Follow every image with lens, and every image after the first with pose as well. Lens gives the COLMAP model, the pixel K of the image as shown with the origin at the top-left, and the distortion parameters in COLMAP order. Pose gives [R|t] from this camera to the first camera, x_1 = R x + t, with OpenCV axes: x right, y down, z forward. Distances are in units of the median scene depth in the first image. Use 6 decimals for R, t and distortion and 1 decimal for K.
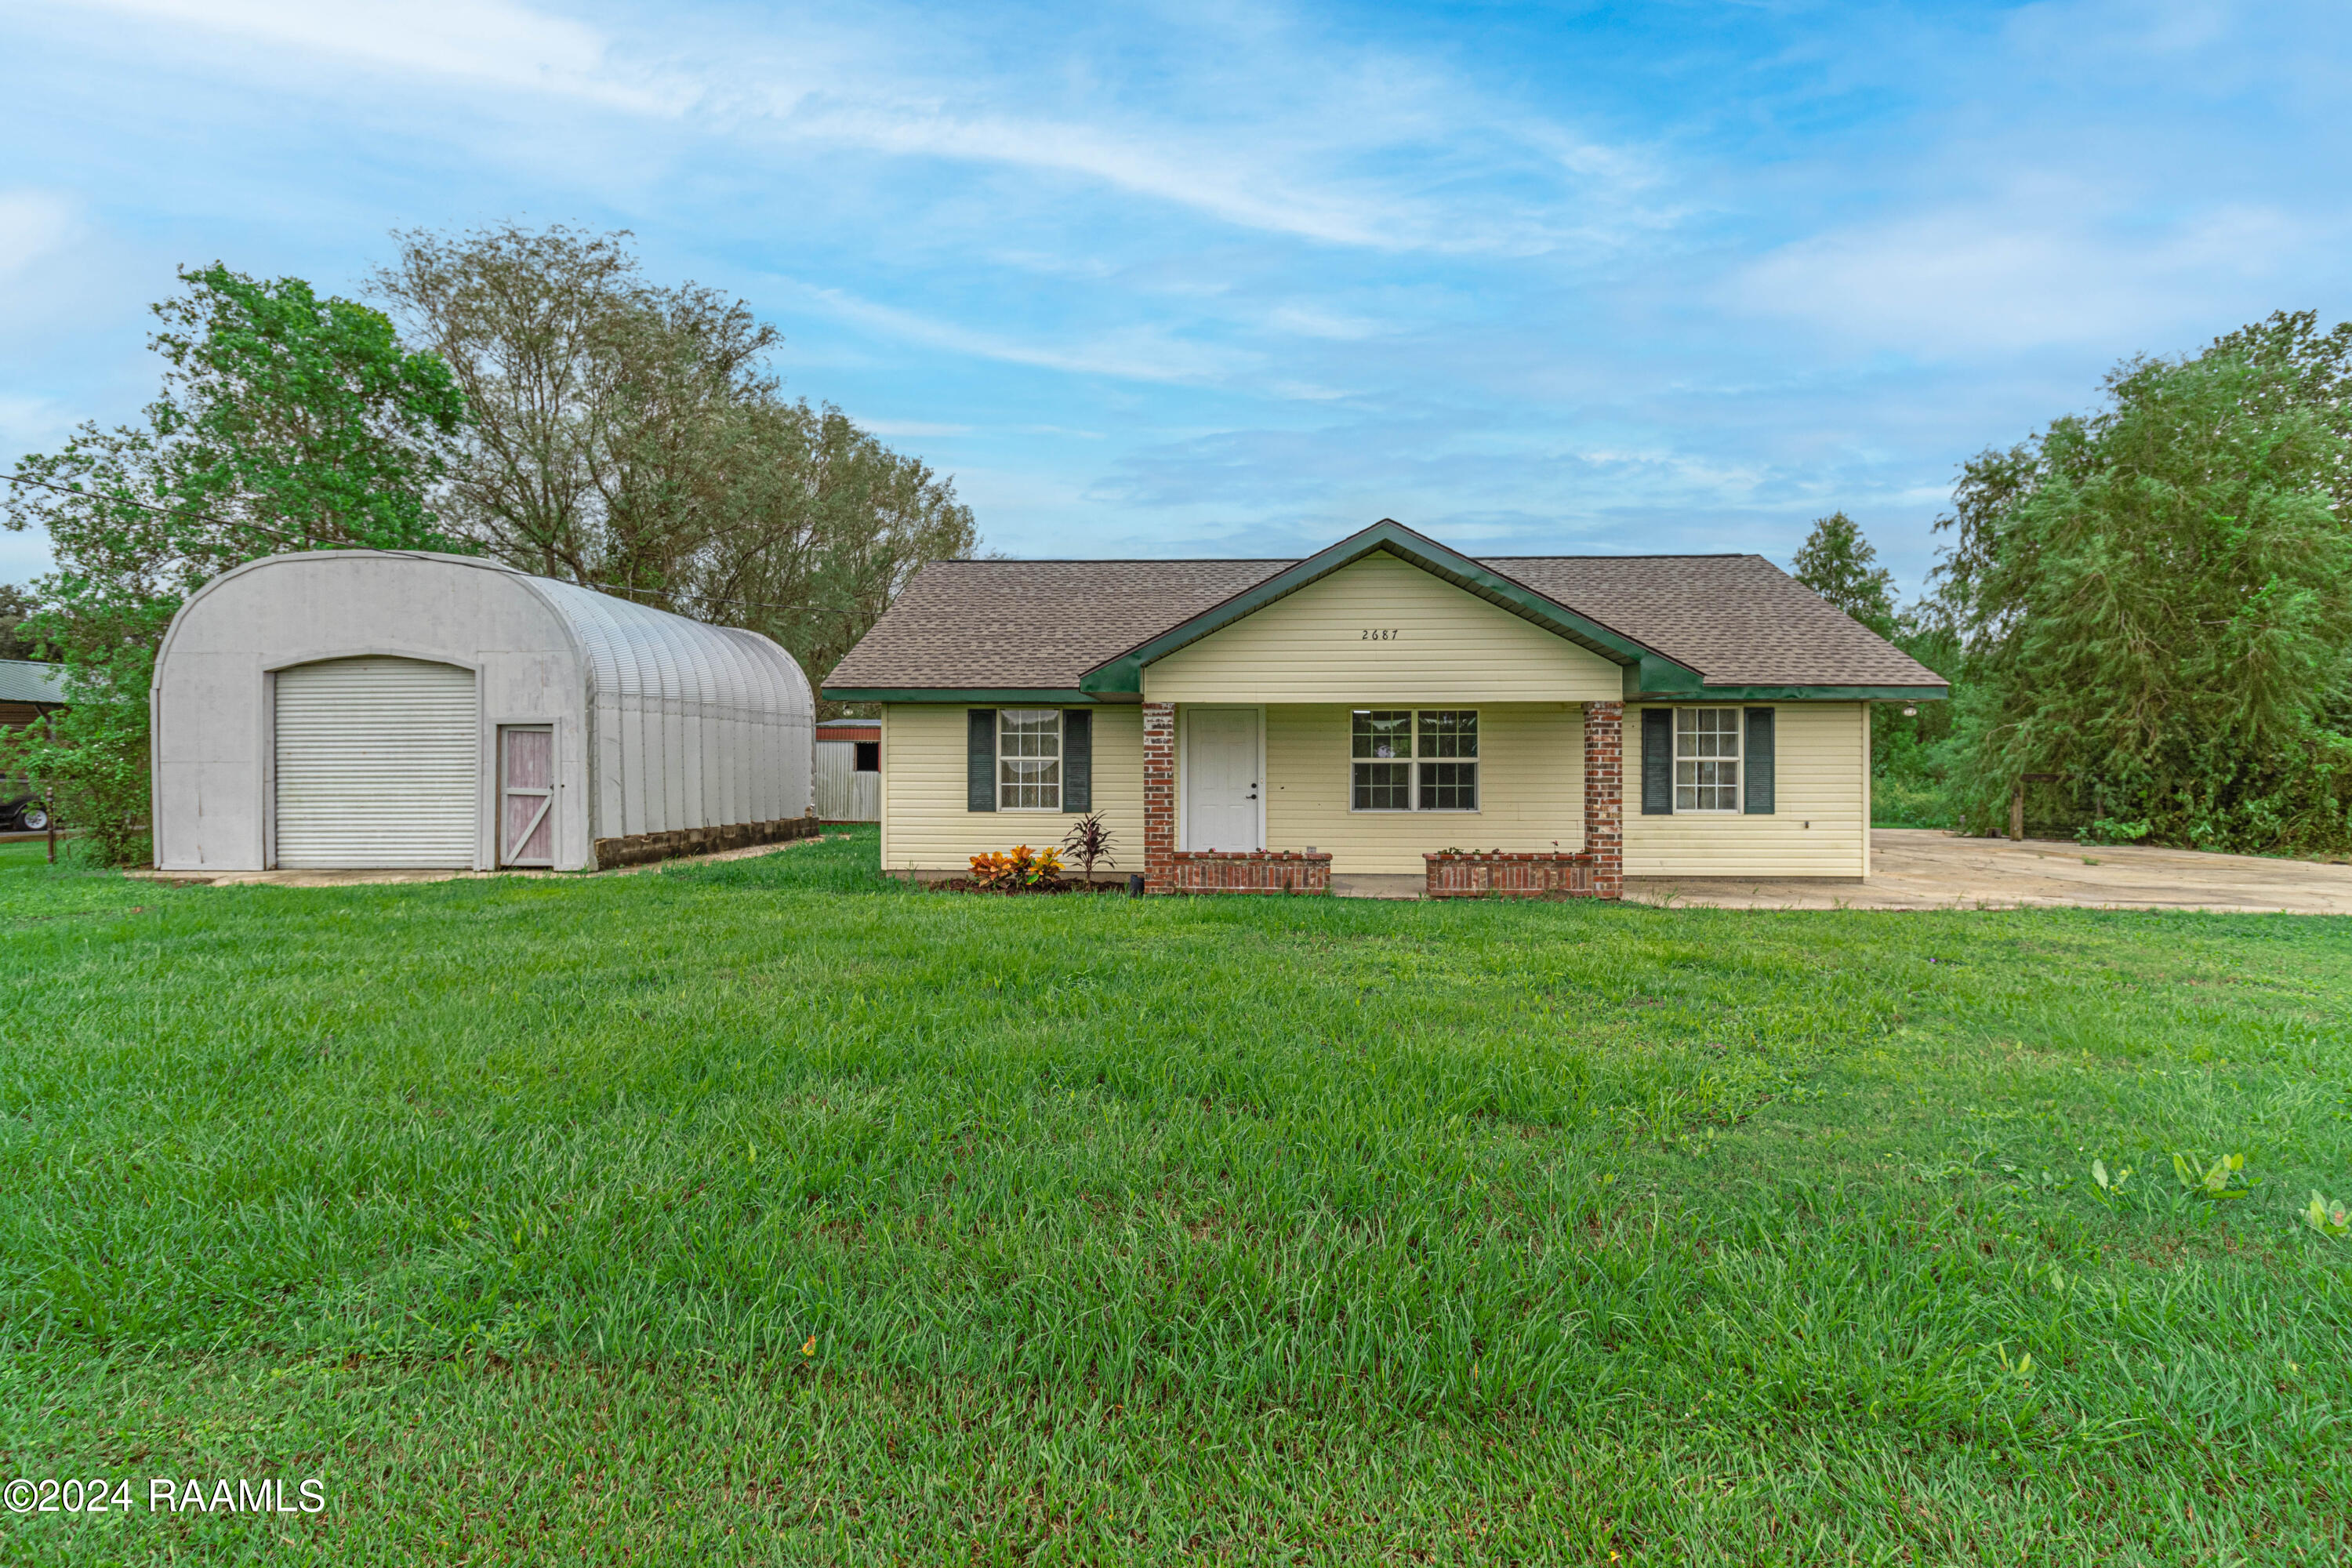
lens RADIAL K [[1056.5, 0, 1176.4], [0, 1056.5, 771.1], [0, 0, 1]] dist [0.002622, -0.000176]
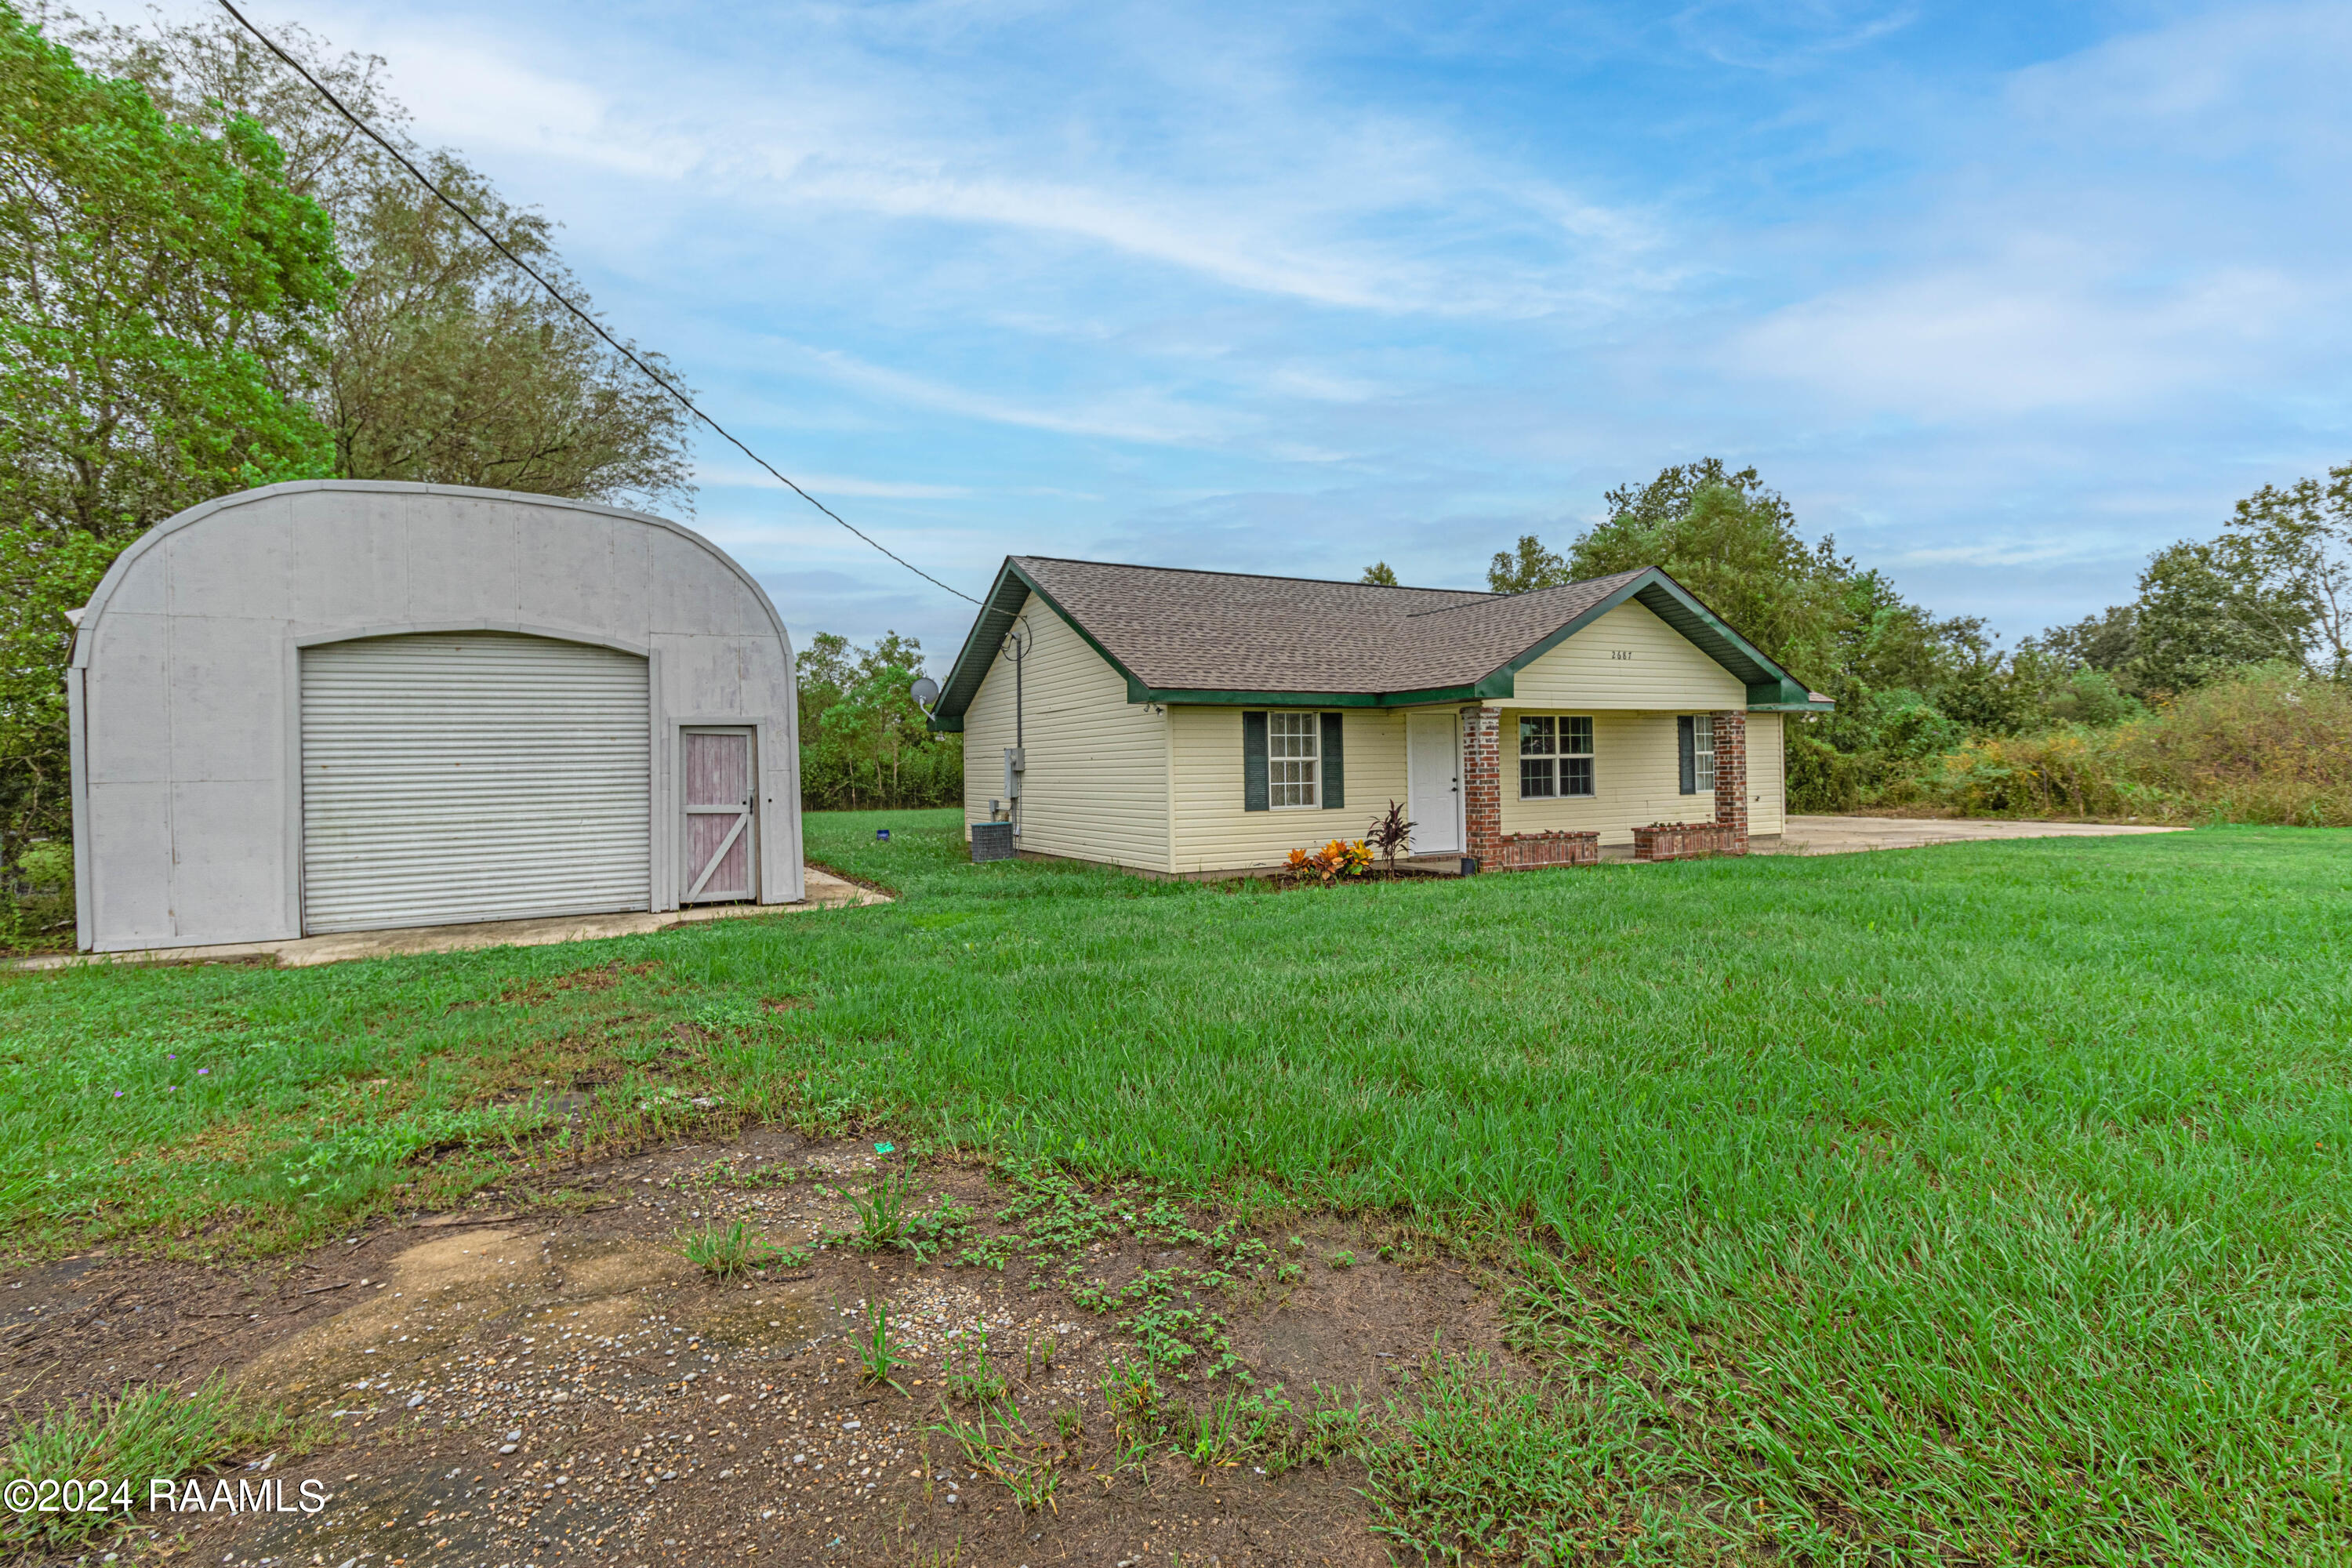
lens RADIAL K [[1165.7, 0, 1177.7], [0, 1165.7, 786.6], [0, 0, 1]] dist [-0.004886, 0.004271]
pose [[0.855688, -0.024864, 0.516894, -0.837755], [0.021900, 0.999690, 0.011834, -0.000592], [-0.517029, 0.001193, 0.855967, 0.067636]]
